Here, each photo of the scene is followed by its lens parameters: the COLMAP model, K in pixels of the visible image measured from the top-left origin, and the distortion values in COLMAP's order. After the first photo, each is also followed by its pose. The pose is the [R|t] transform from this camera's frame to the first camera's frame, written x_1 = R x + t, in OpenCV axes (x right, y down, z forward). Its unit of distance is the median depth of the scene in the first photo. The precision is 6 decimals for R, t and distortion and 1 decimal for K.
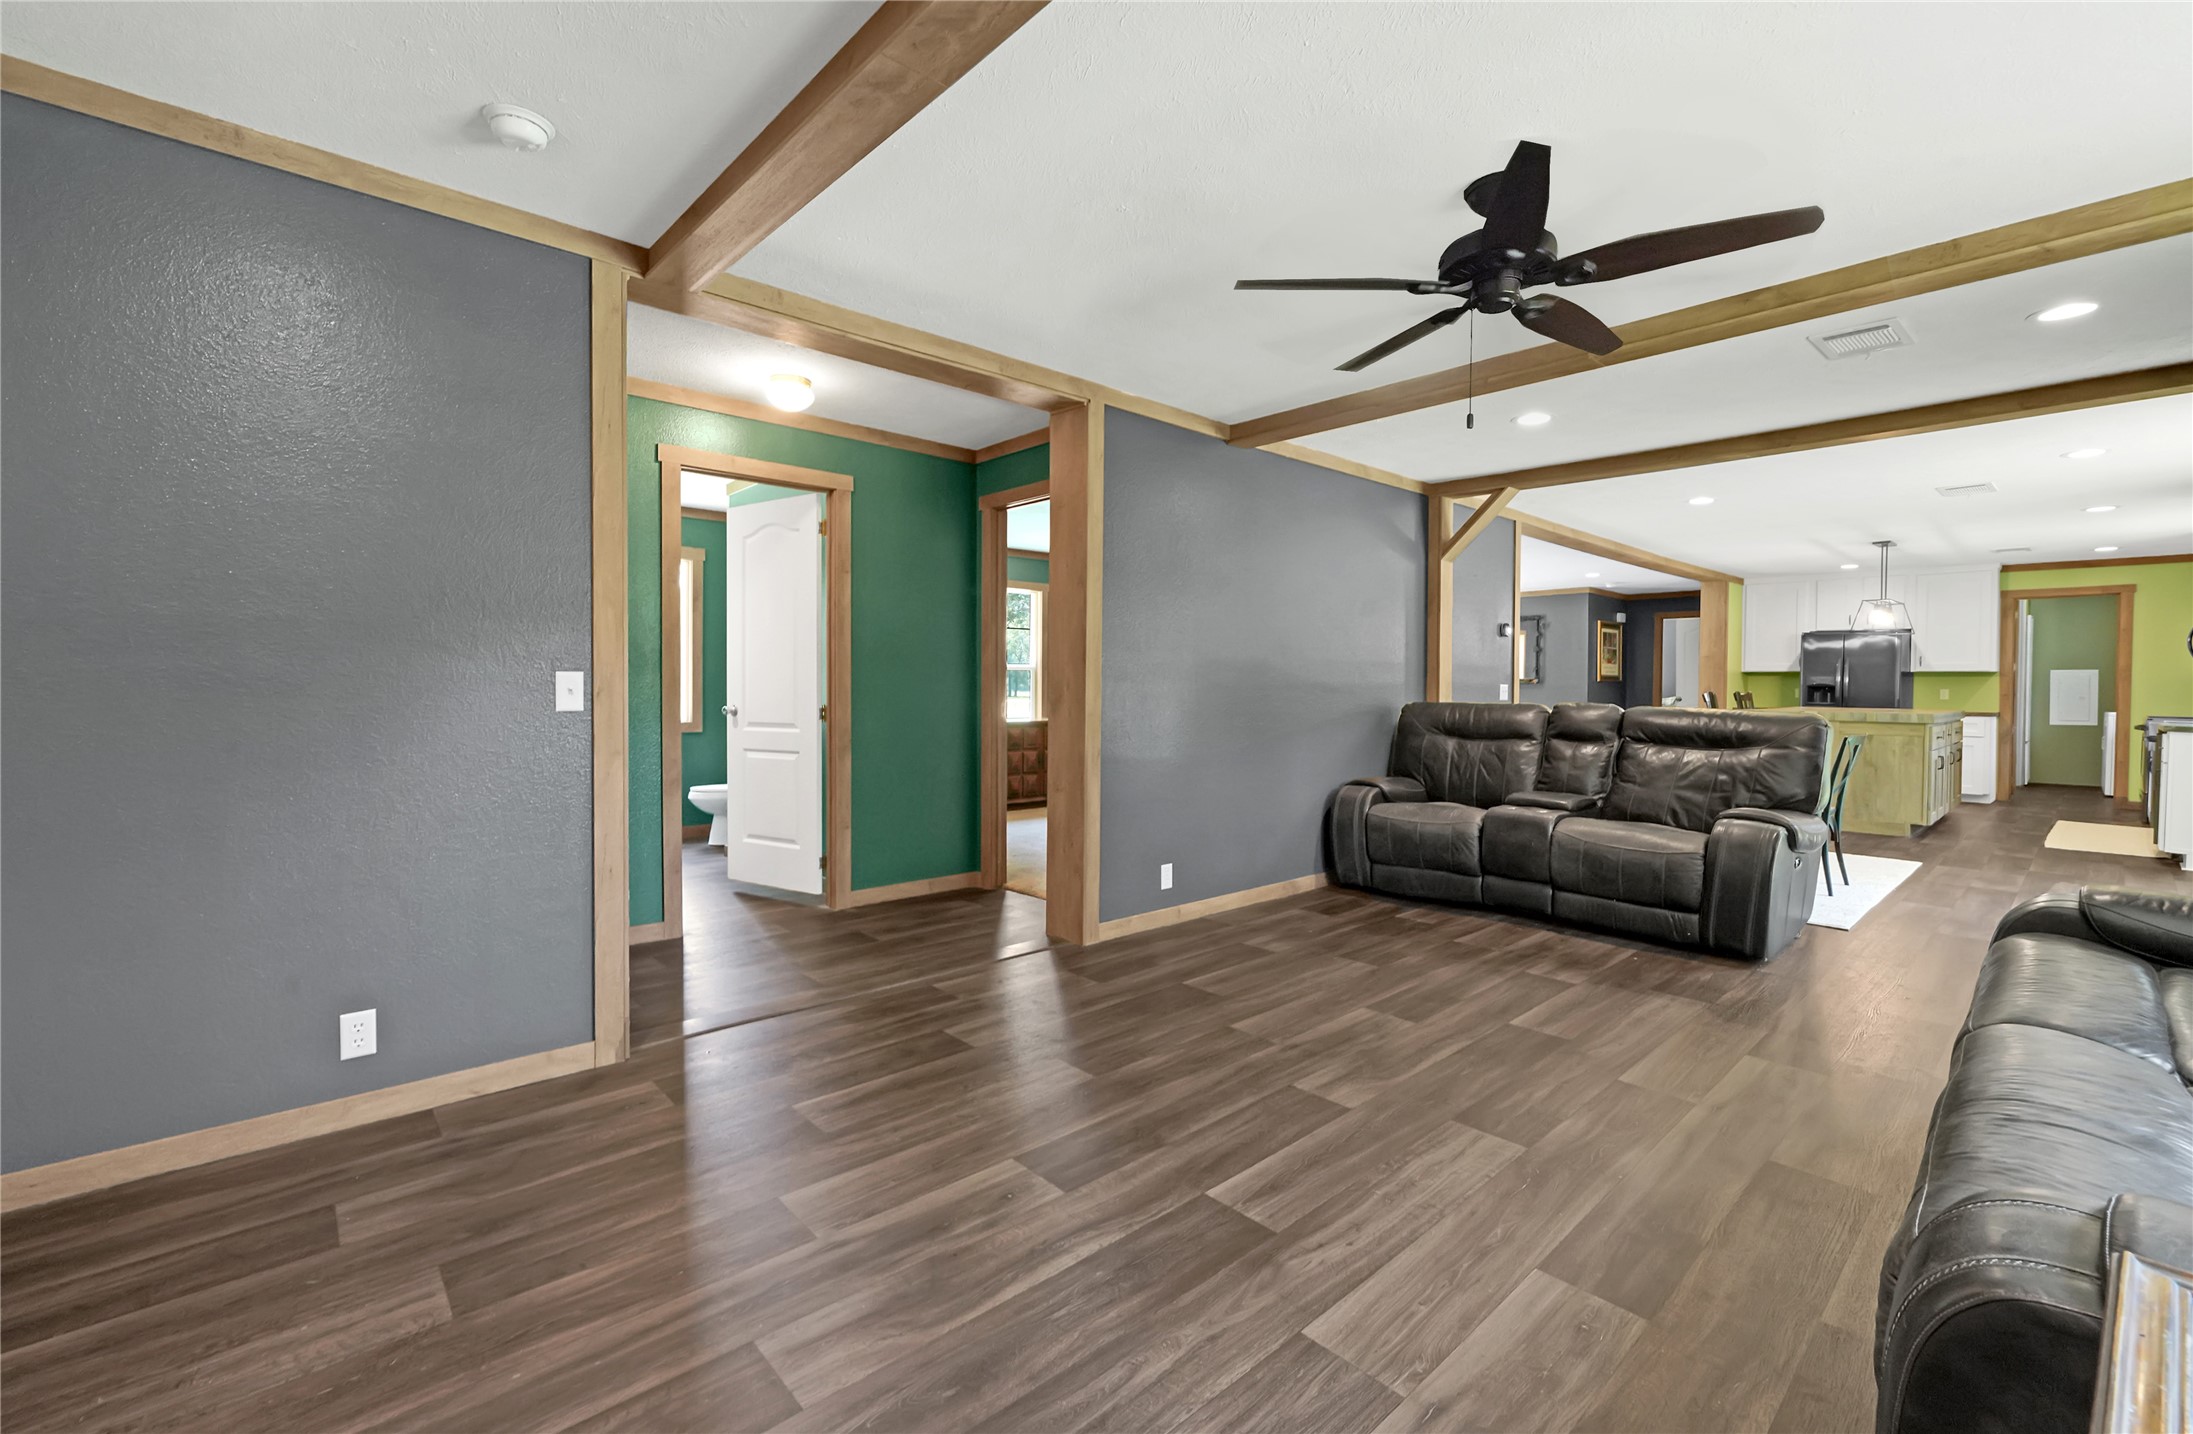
lens RADIAL K [[917.1, 0, 1119.7], [0, 917.1, 698.5], [0, 0, 1]] dist [-0.000547, -0.000525]
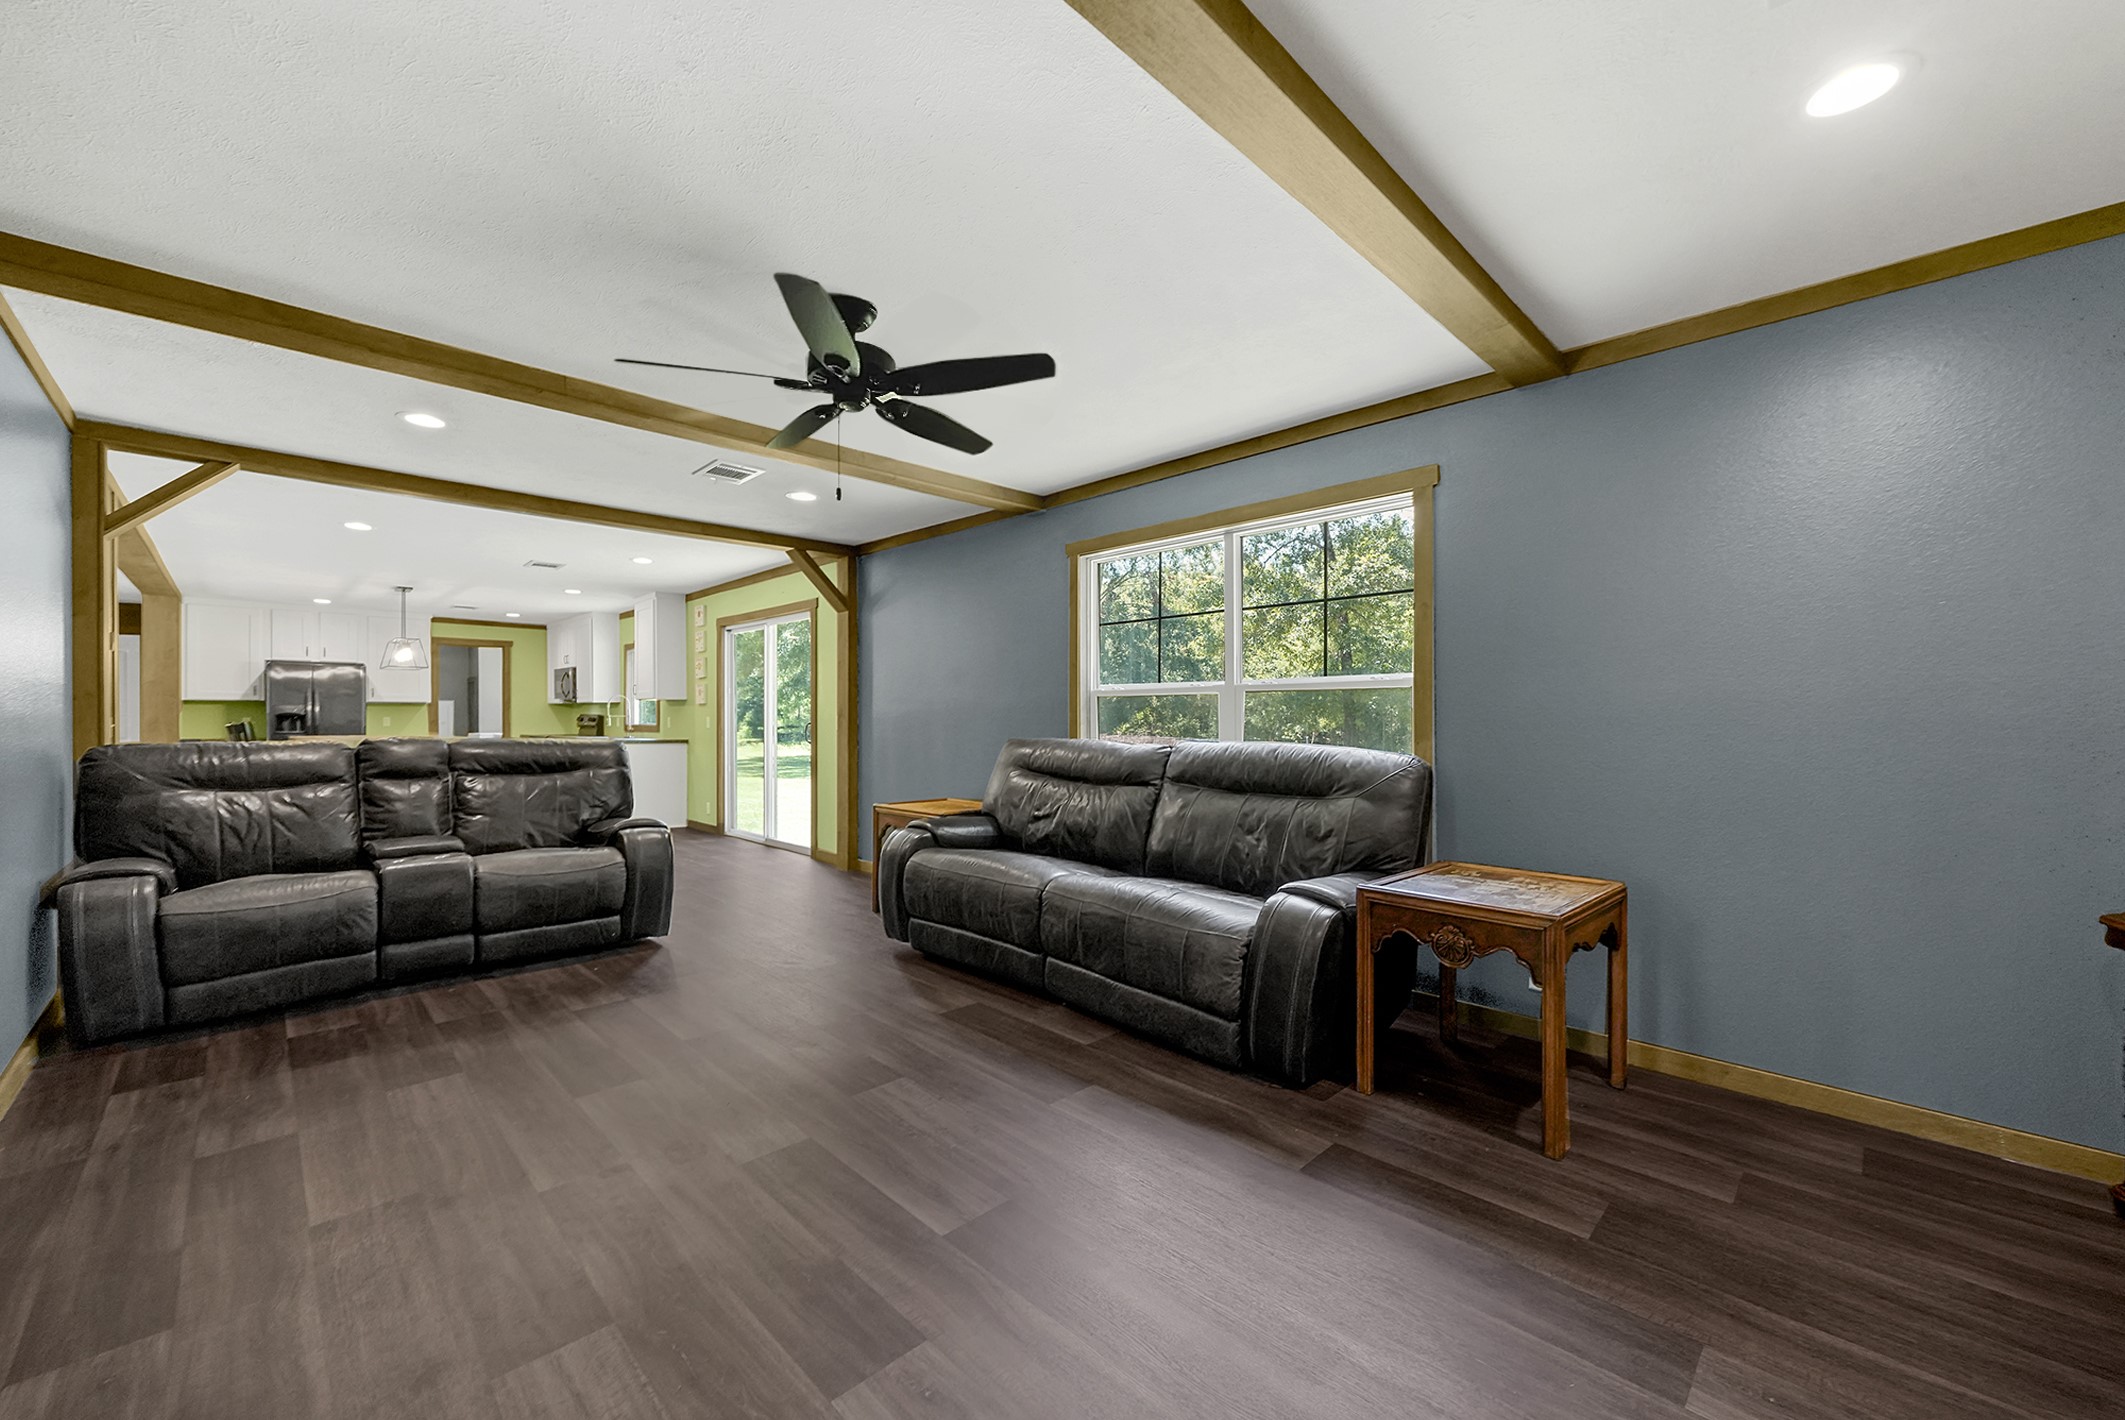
lens RADIAL K [[819.4, 0, 1062.1], [0, 819.4, 714.5], [0, 0, 1]] dist [-0.010574, -0.000262]
pose [[-0.016265, -0.005890, 0.999850, -0.365371], [0.017113, 0.999835, 0.006168, -0.012721], [-0.999721, 0.017211, -0.016162, 0.406036]]
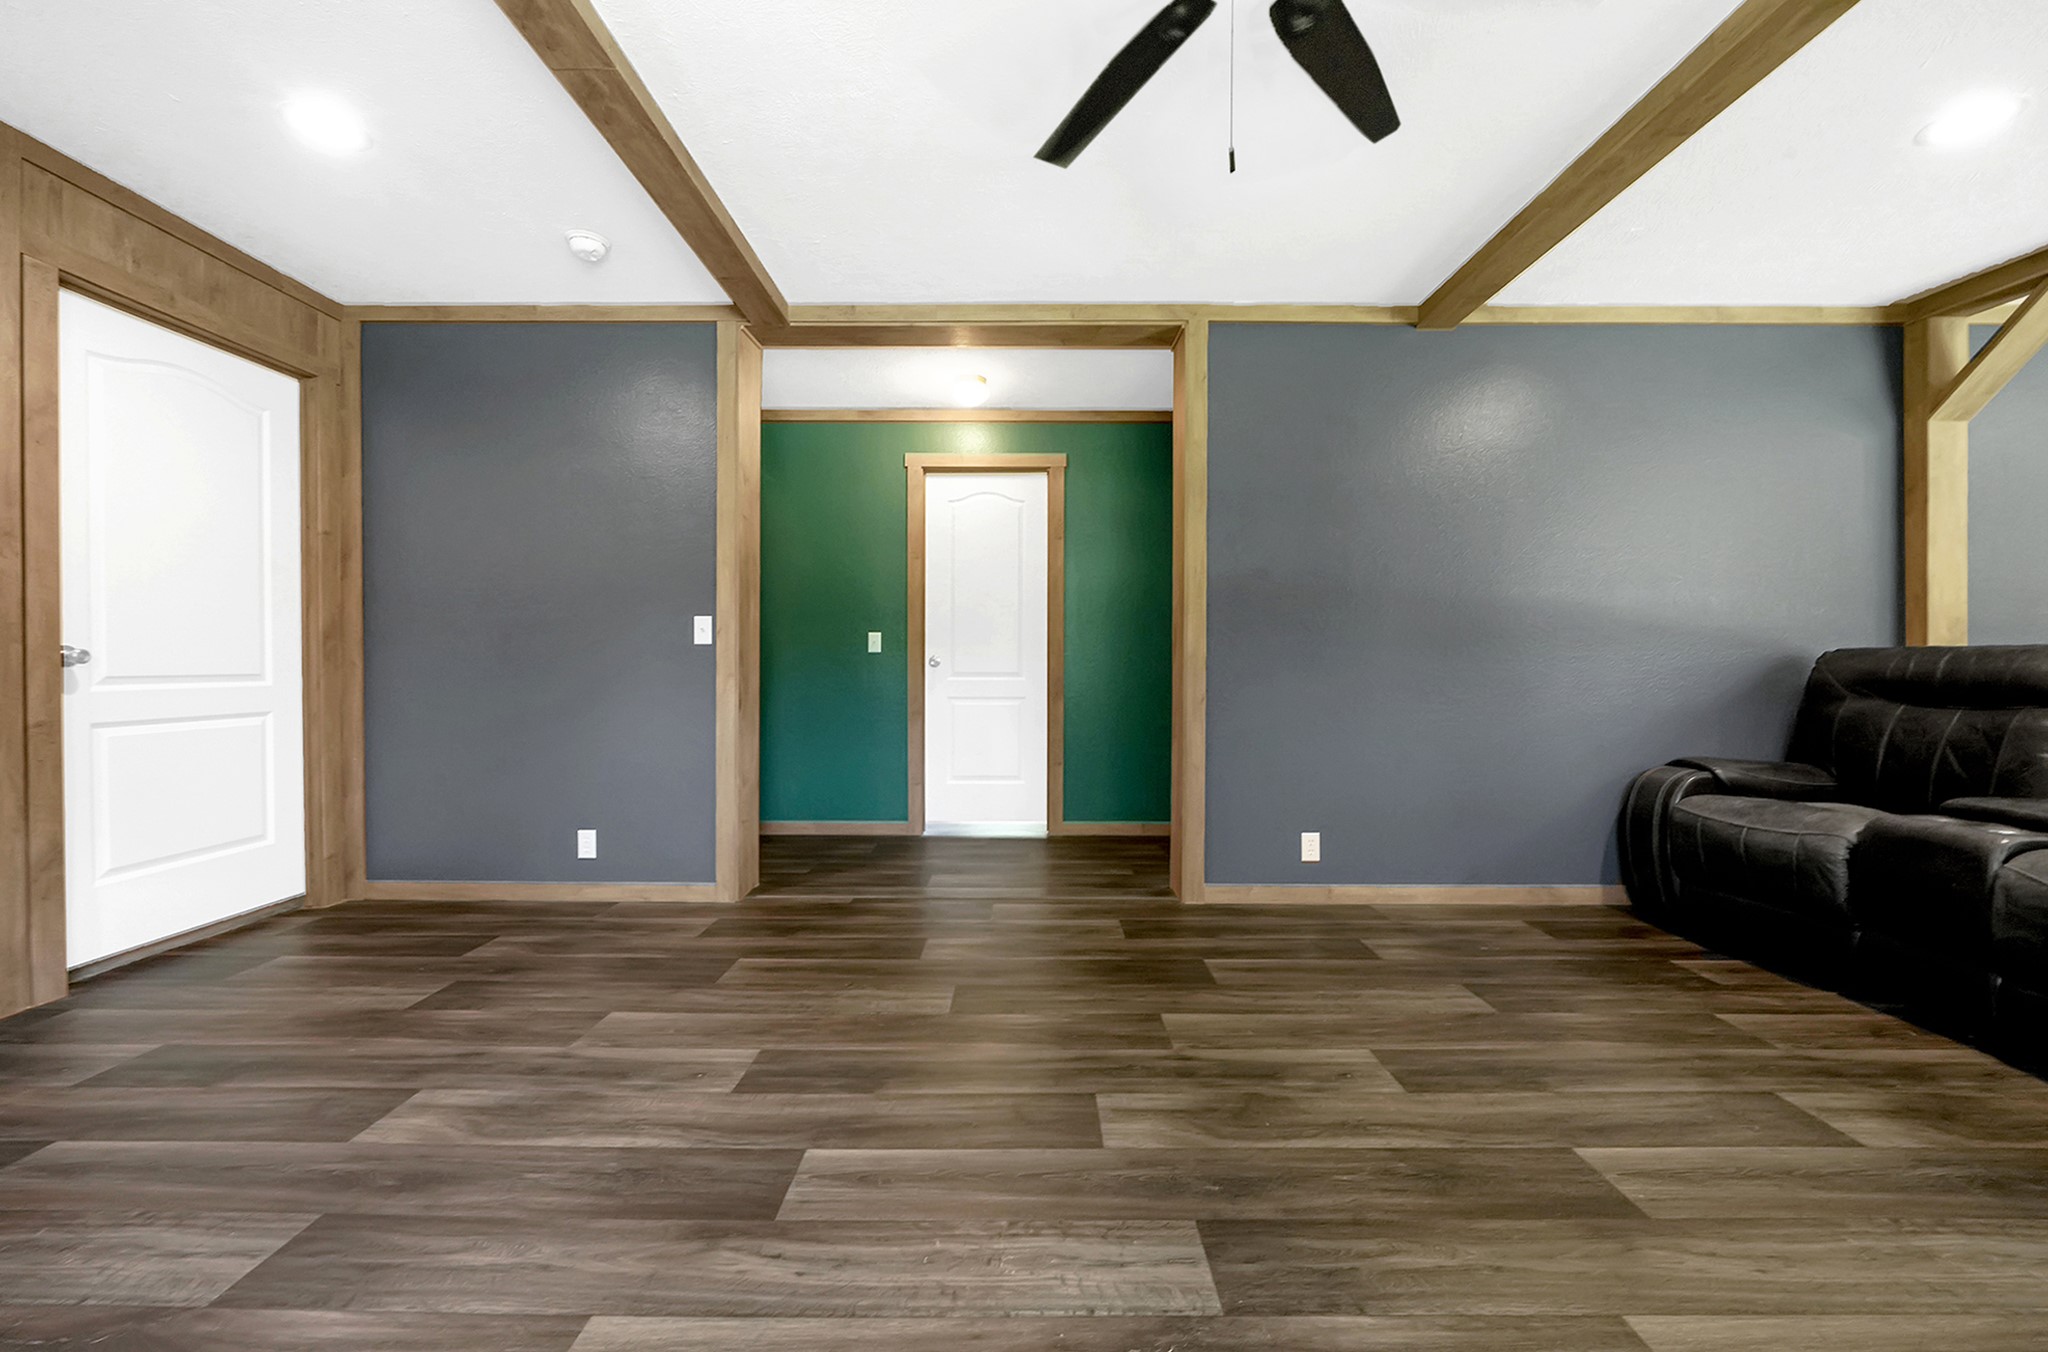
lens RADIAL K [[796.0, 0, 1022.6], [0, 796.0, 663.0], [0, 0, 1]] dist [-0.005222, 0.000223]
pose [[0.732533, -0.005512, -0.680709, 0.362600], [-0.007621, 0.999838, -0.016298, 0.035806], [0.680688, 0.017126, 0.732373, 0.265746]]
